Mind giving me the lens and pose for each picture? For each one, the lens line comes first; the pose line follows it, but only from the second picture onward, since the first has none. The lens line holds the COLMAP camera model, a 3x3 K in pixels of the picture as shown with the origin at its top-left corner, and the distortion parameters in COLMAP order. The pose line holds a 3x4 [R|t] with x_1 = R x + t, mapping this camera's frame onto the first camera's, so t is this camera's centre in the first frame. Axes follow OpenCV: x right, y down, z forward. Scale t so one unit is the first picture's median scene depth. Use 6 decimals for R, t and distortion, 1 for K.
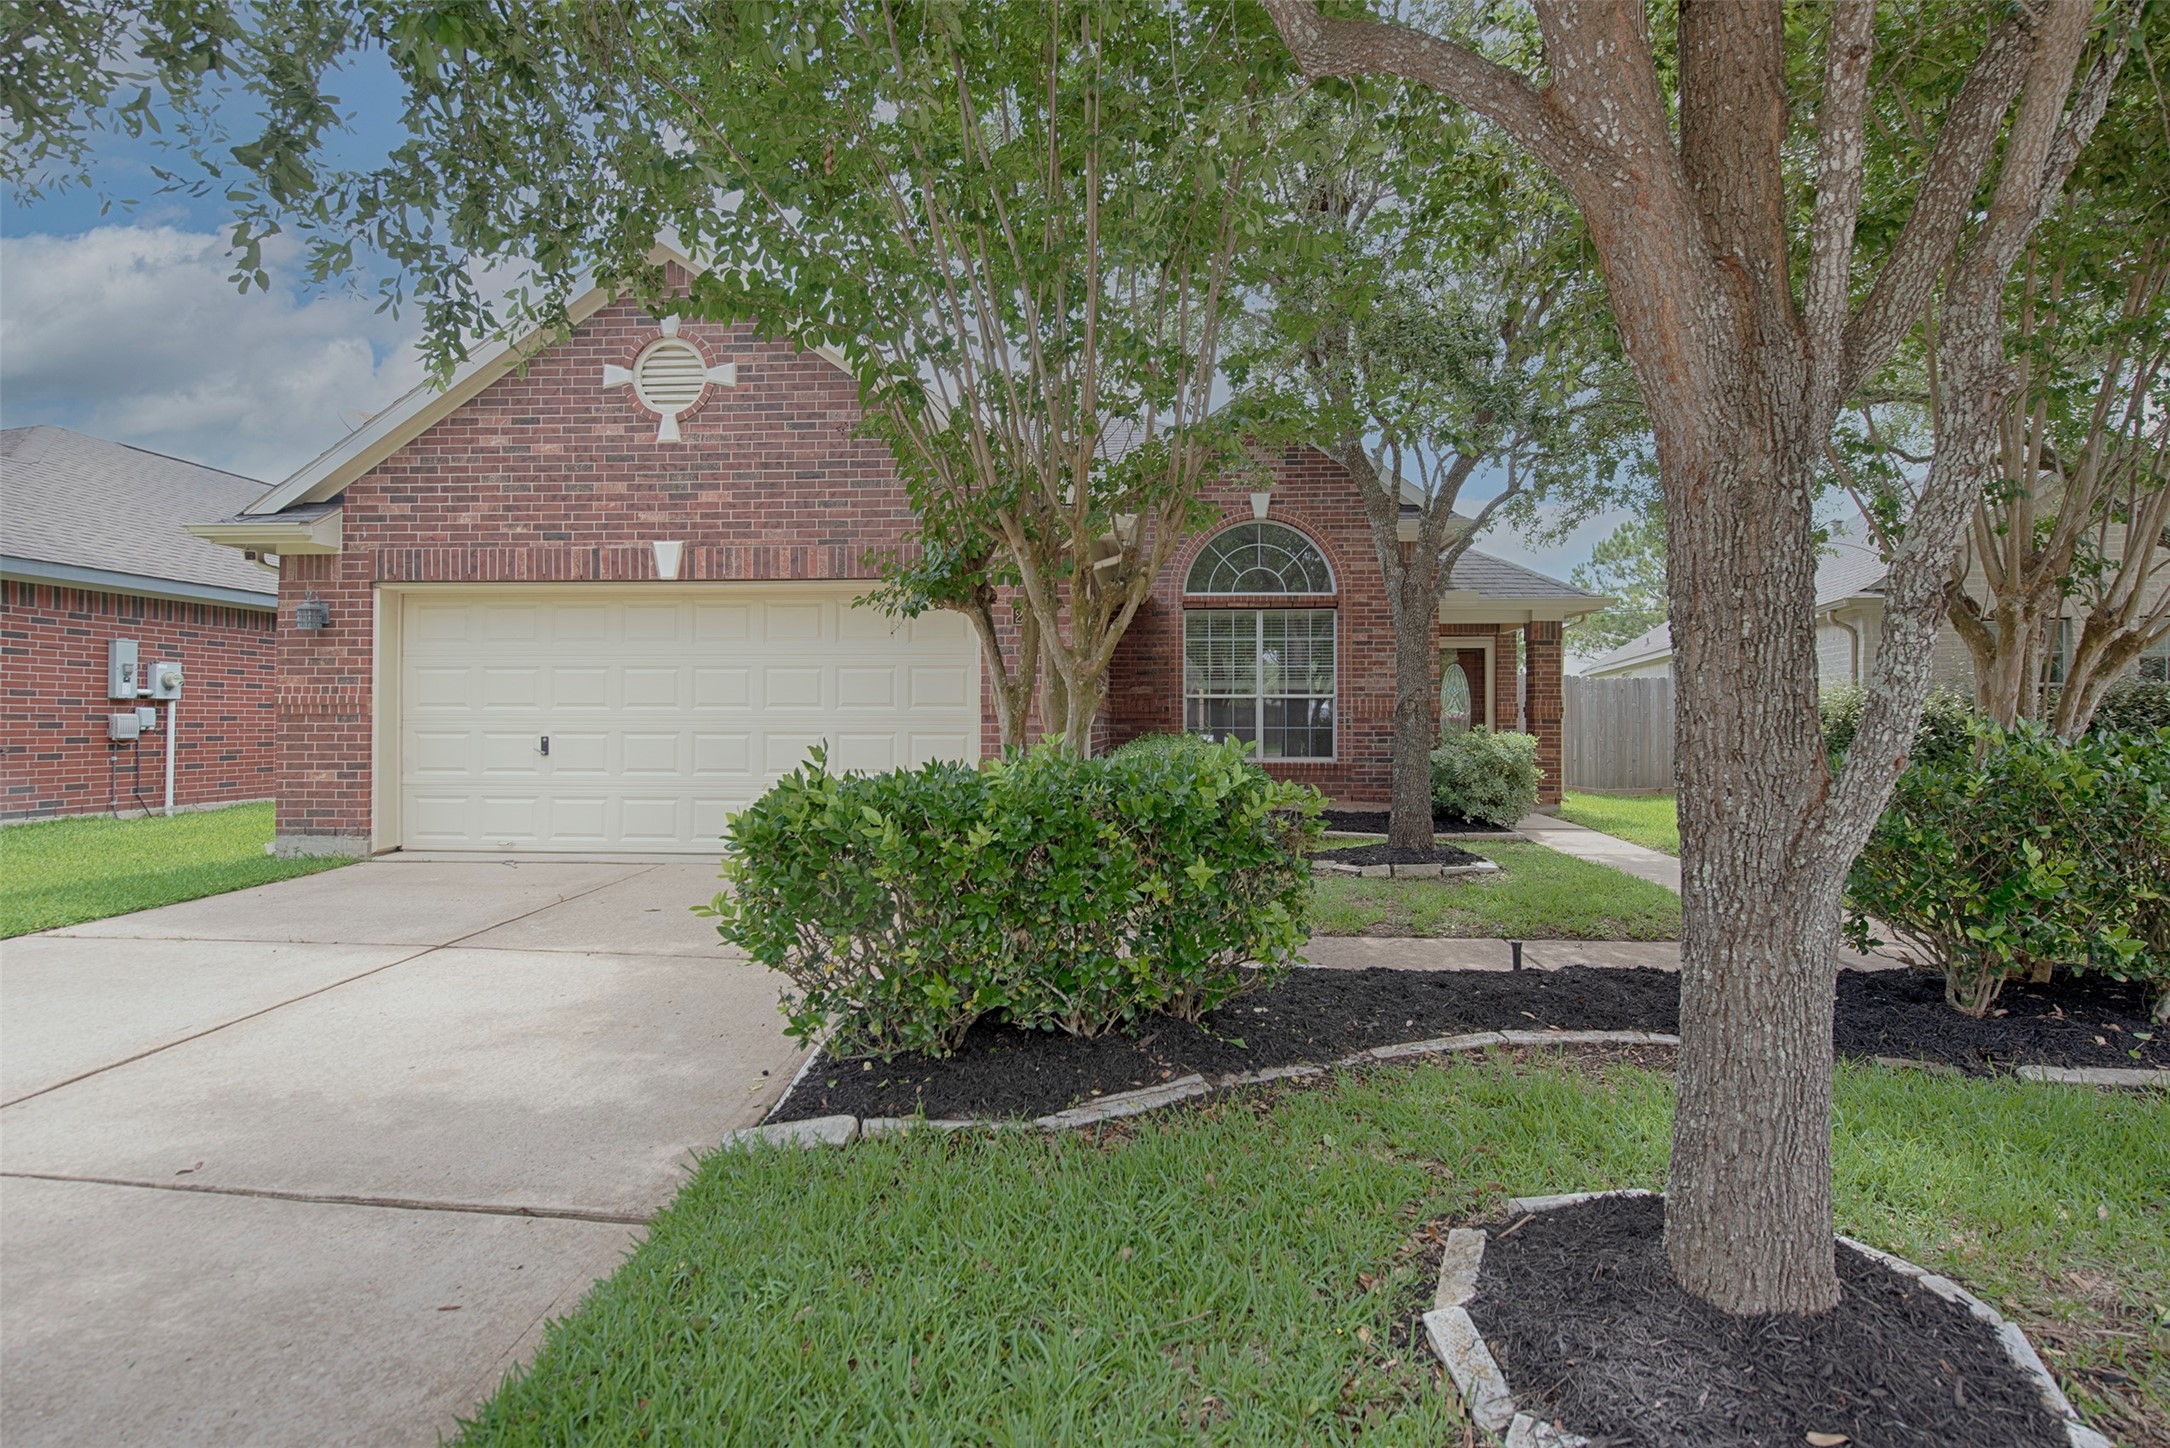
lens RADIAL K [[1024.5, 0, 1085.0], [0, 1024.5, 724.0], [0, 0, 1]] dist [-0.001018, -0.000140]
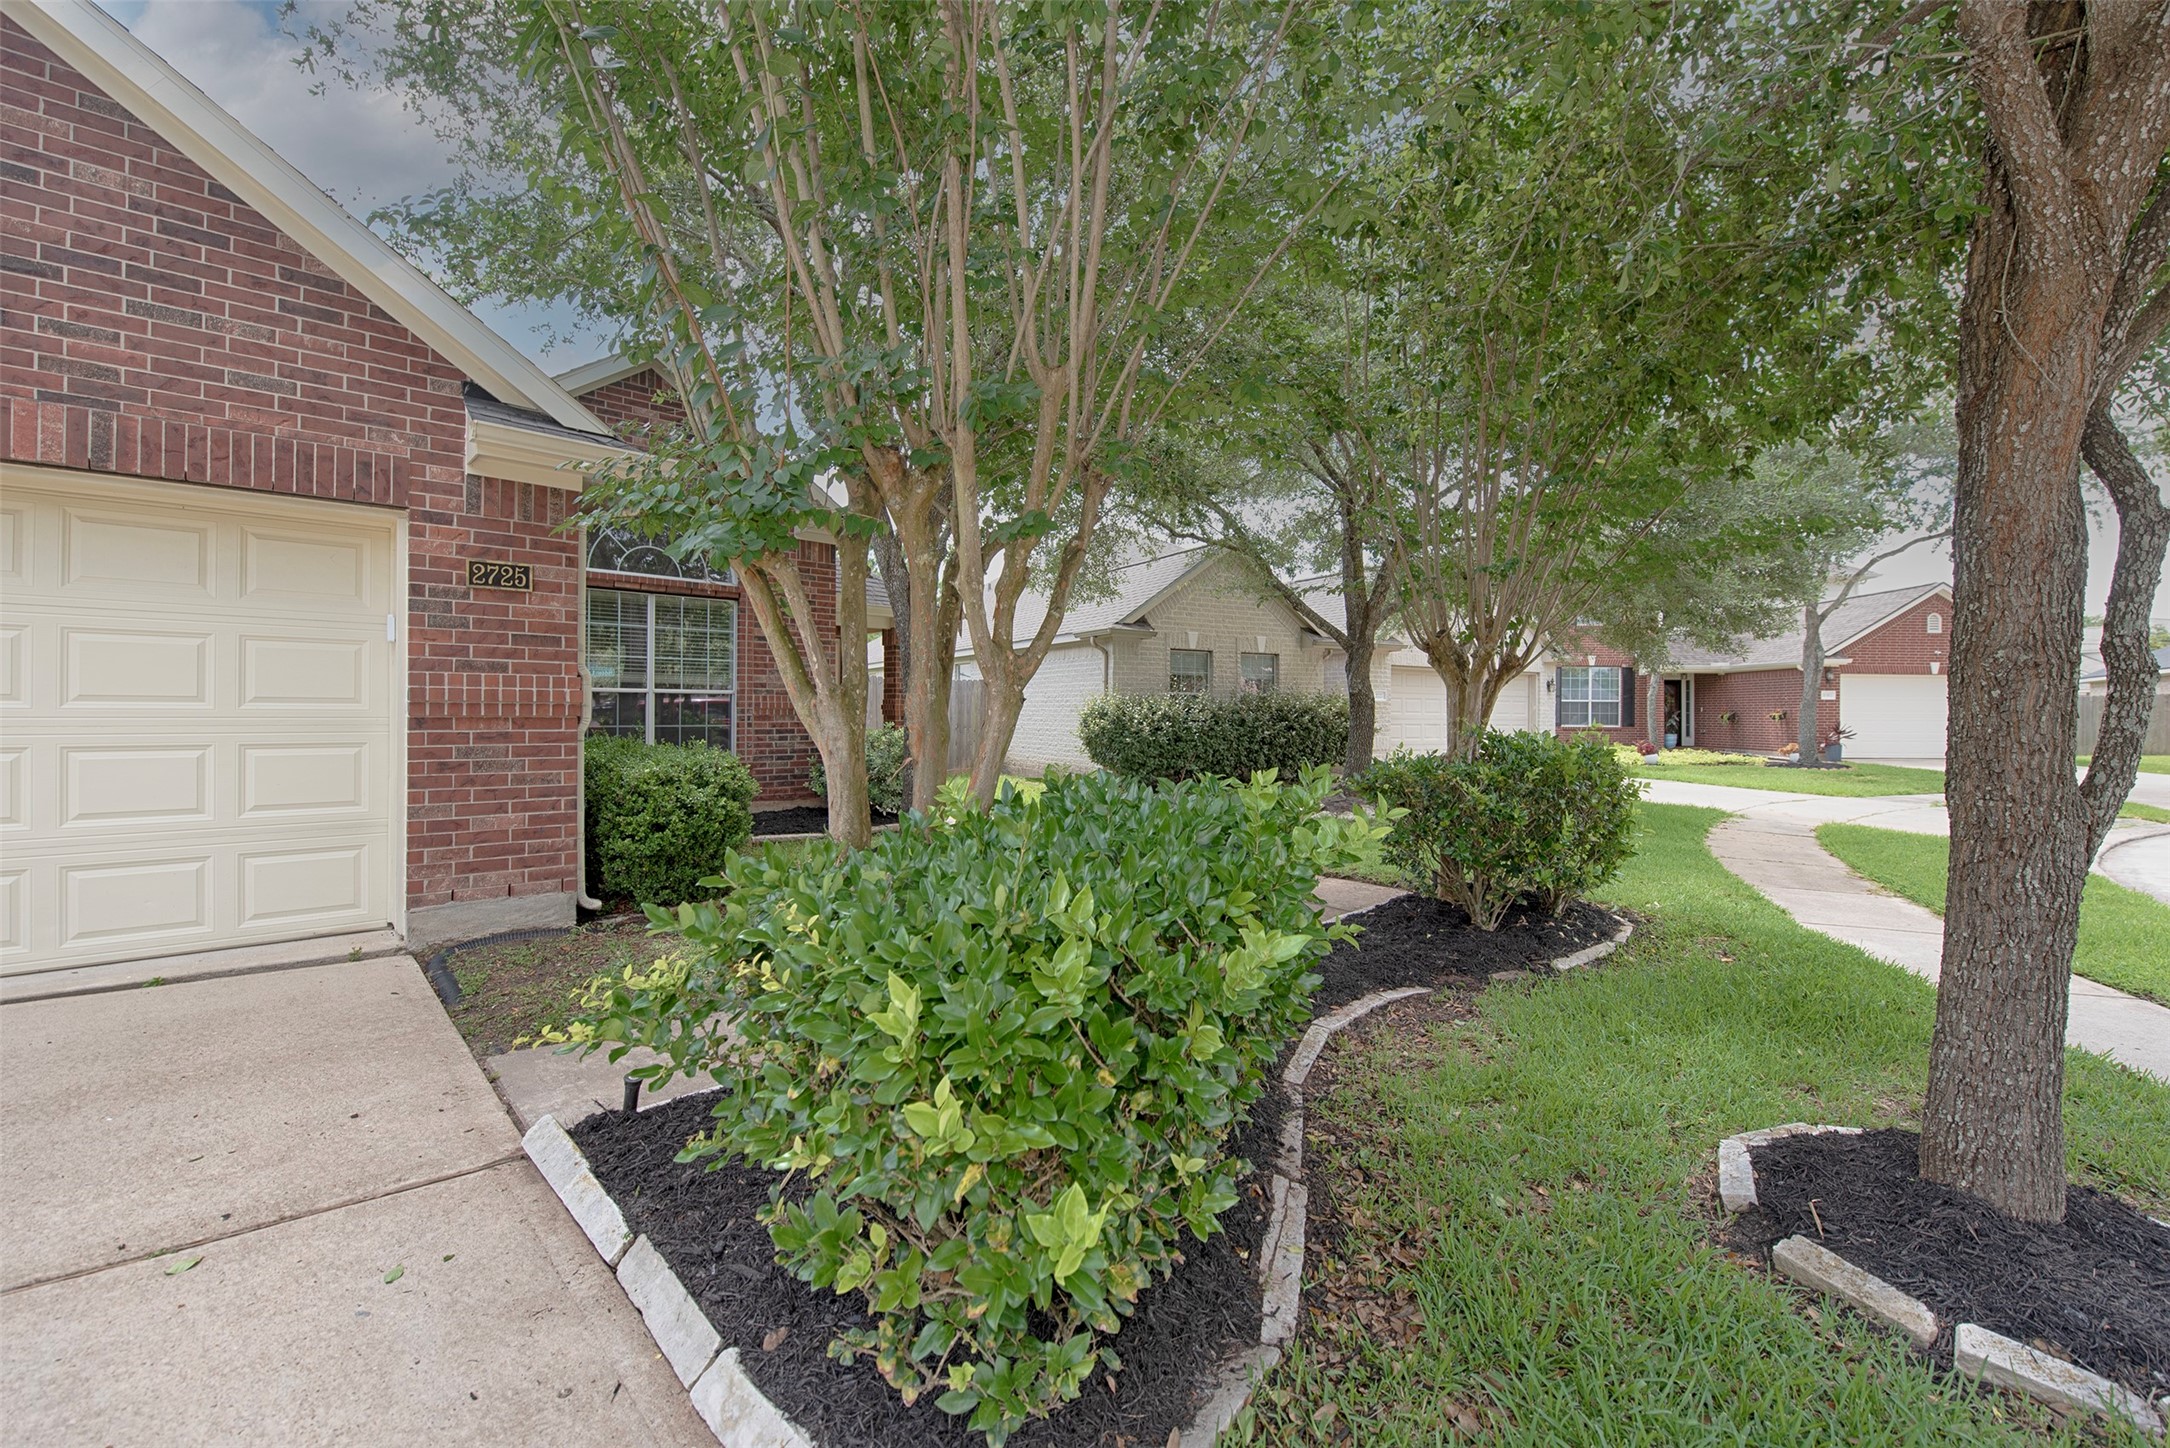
lens RADIAL K [[905.4, 0, 1101.4], [0, 905.4, 714.4], [0, 0, 1]] dist [-0.016877, -0.000758]
pose [[0.668581, 0.000316, 0.743640, -0.231829], [-0.001279, 0.999999, 0.000724, -0.011504], [-0.743639, -0.001435, 0.668580, 0.280148]]
